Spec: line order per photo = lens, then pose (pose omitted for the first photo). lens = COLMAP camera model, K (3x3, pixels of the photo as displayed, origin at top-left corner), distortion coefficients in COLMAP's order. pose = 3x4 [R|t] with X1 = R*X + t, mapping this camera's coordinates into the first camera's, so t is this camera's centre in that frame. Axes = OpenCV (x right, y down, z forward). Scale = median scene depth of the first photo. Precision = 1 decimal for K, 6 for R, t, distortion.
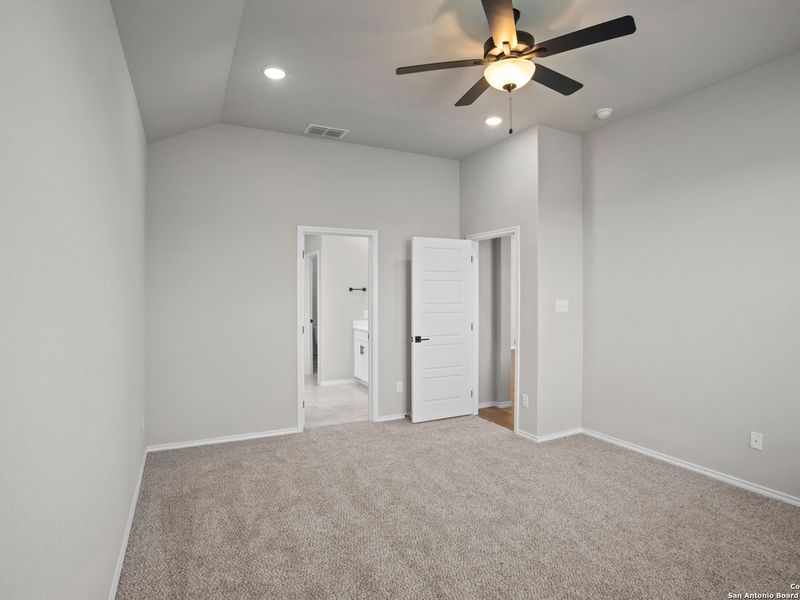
lens RADIAL K [[440.1, 0, 400.0], [0, 440.1, 300.0], [0, 0, 1]] dist [-0.027079, 0.001909]
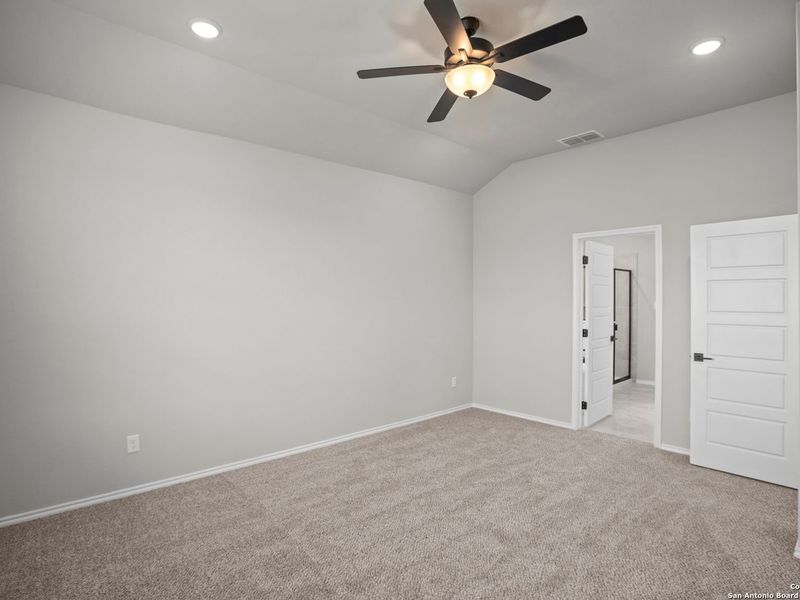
lens RADIAL K [[440.1, 0, 400.0], [0, 440.1, 300.0], [0, 0, 1]] dist [-0.027079, 0.001909]
pose [[0.269585, 0.004670, -0.962965, 0.687361], [-0.009463, 0.999953, 0.002200, -0.008235], [0.962930, 0.008520, 0.269616, 0.322219]]
